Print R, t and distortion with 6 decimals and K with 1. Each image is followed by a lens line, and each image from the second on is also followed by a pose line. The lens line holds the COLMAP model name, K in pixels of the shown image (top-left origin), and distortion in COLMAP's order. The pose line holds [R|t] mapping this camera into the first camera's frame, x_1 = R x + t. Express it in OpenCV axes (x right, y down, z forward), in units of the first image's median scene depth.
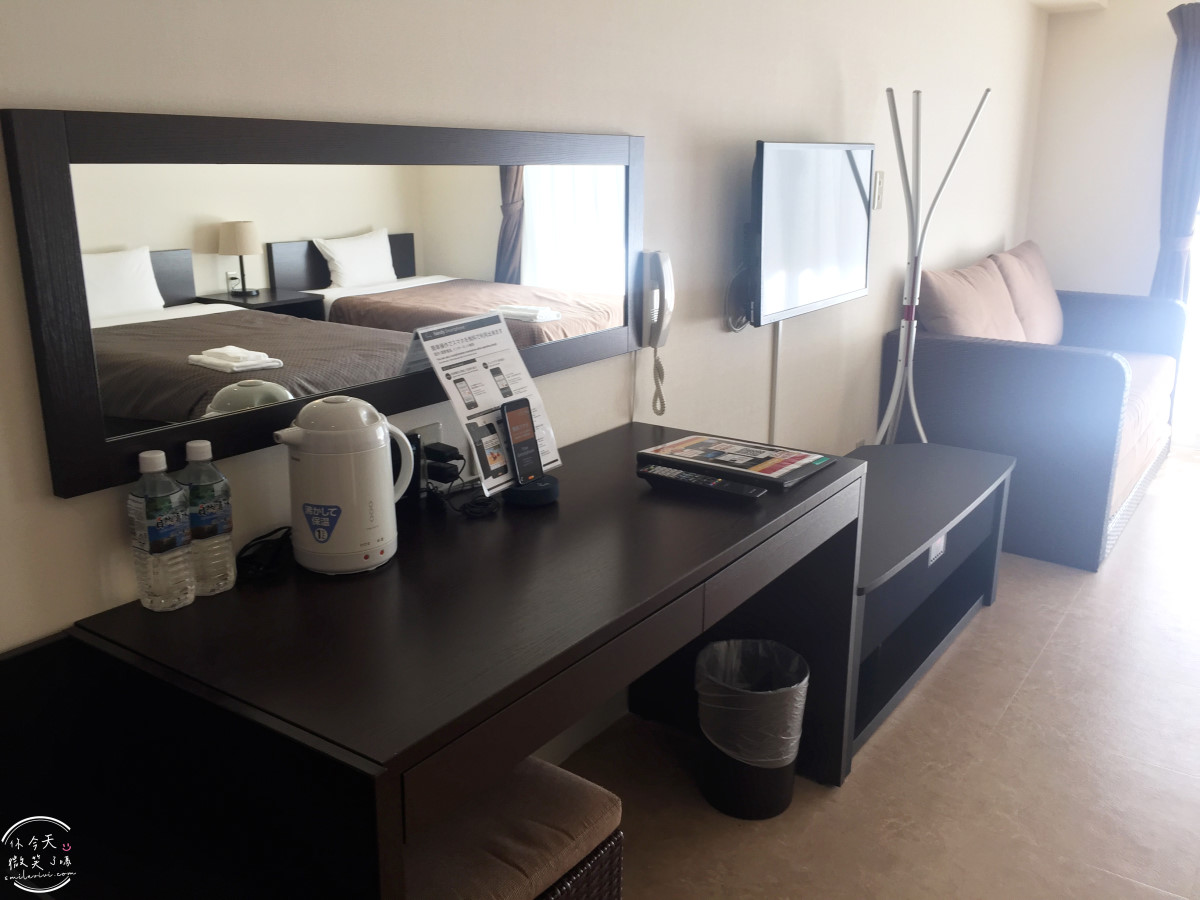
lens RADIAL K [[1026.7, 0, 599.5], [0, 1026.7, 441.3], [0, 0, 1]] dist [0.028244, -0.030495]
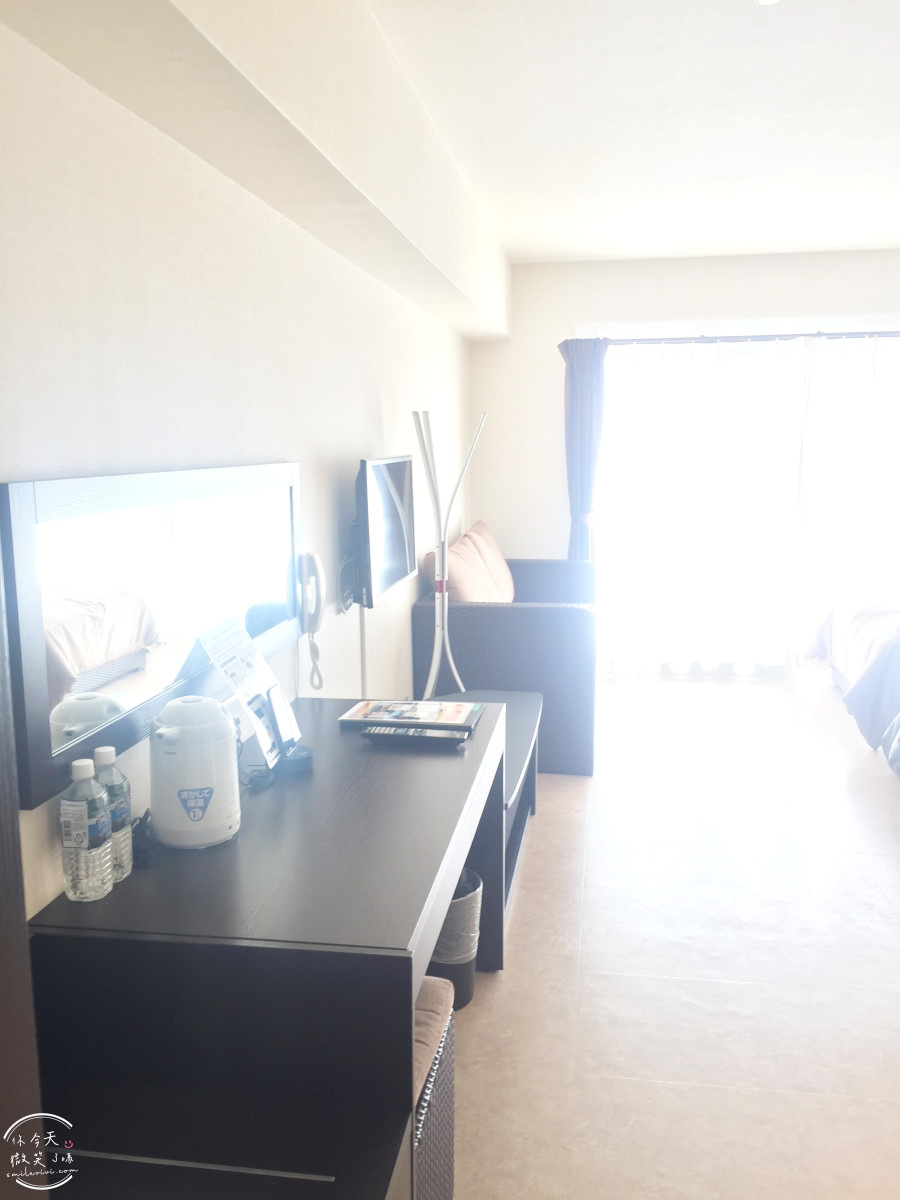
lens RADIAL K [[1026.7, 0, 452.9], [0, 1026.7, 606.7], [0, 0, 1]] dist [0.028244, -0.030495]
pose [[0.894844, -0.080946, 0.438978, -0.393060], [0.125857, 0.989274, -0.074137, -0.015657], [-0.428268, 0.121589, 0.895434, -0.164599]]
